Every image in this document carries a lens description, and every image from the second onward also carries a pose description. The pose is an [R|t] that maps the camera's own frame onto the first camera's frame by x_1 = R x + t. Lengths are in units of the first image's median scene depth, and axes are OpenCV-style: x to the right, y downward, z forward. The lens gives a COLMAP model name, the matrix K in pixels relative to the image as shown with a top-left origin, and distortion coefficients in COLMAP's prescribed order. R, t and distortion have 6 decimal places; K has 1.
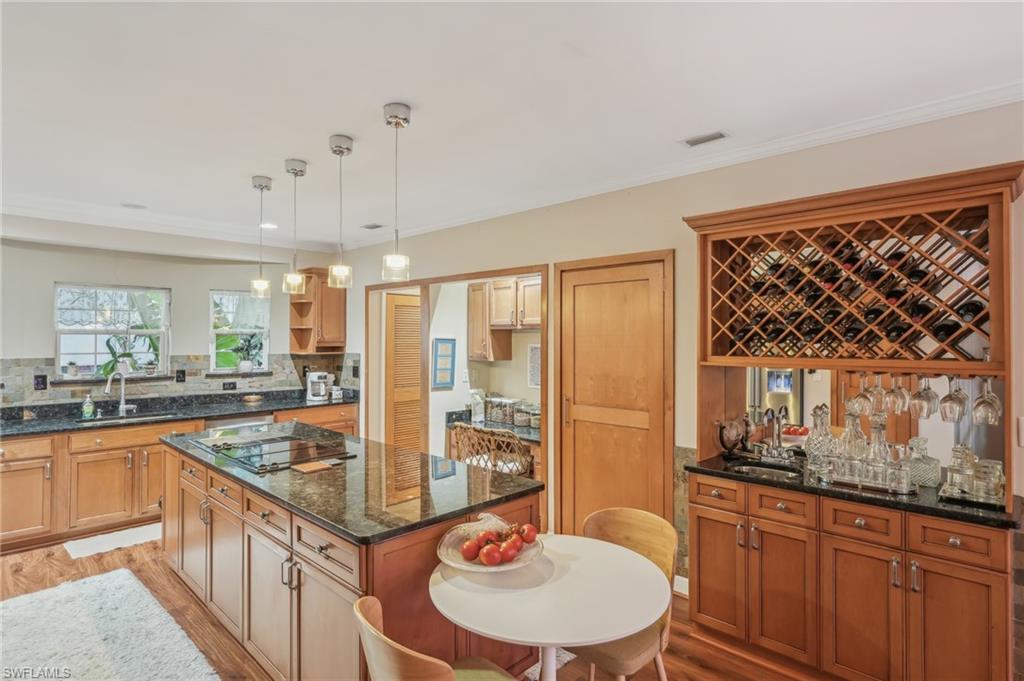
lens RADIAL K [[546.0, 0, 512.0], [0, 546.0, 340.5], [0, 0, 1]] dist [-0.002042, -0.000717]
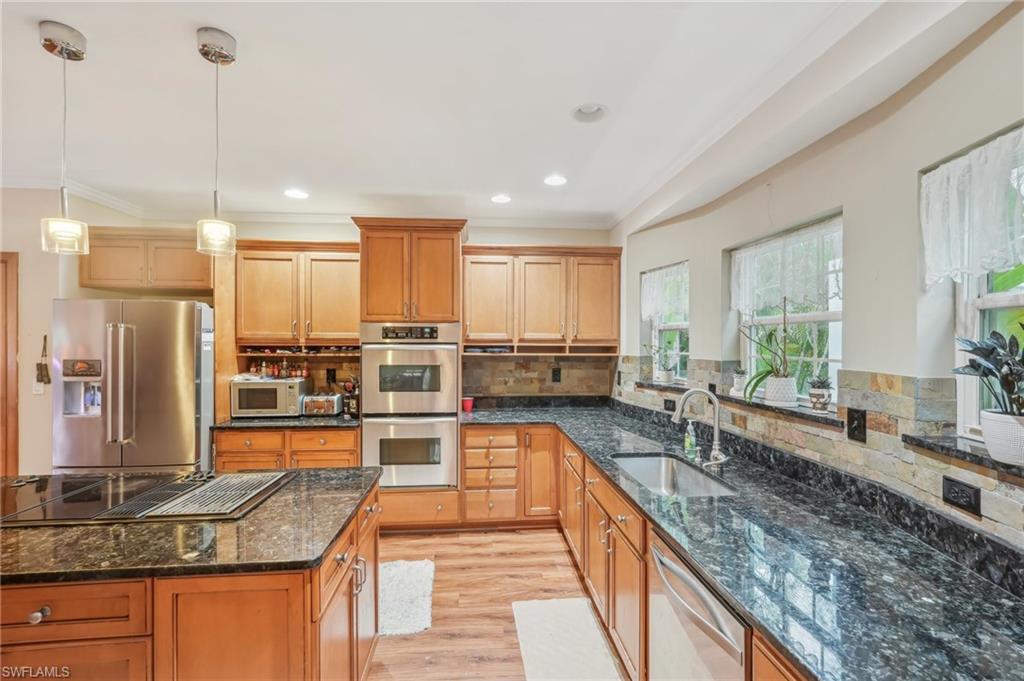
lens RADIAL K [[456.2, 0, 512.0], [0, 456.2, 340.5], [0, 0, 1]] dist [-0.000992, -0.000102]
pose [[-0.652263, 0.001239, -0.757992, -0.205395], [-0.000545, 0.999998, 0.002104, 0.004812], [0.757992, 0.001785, -0.652261, 1.036087]]
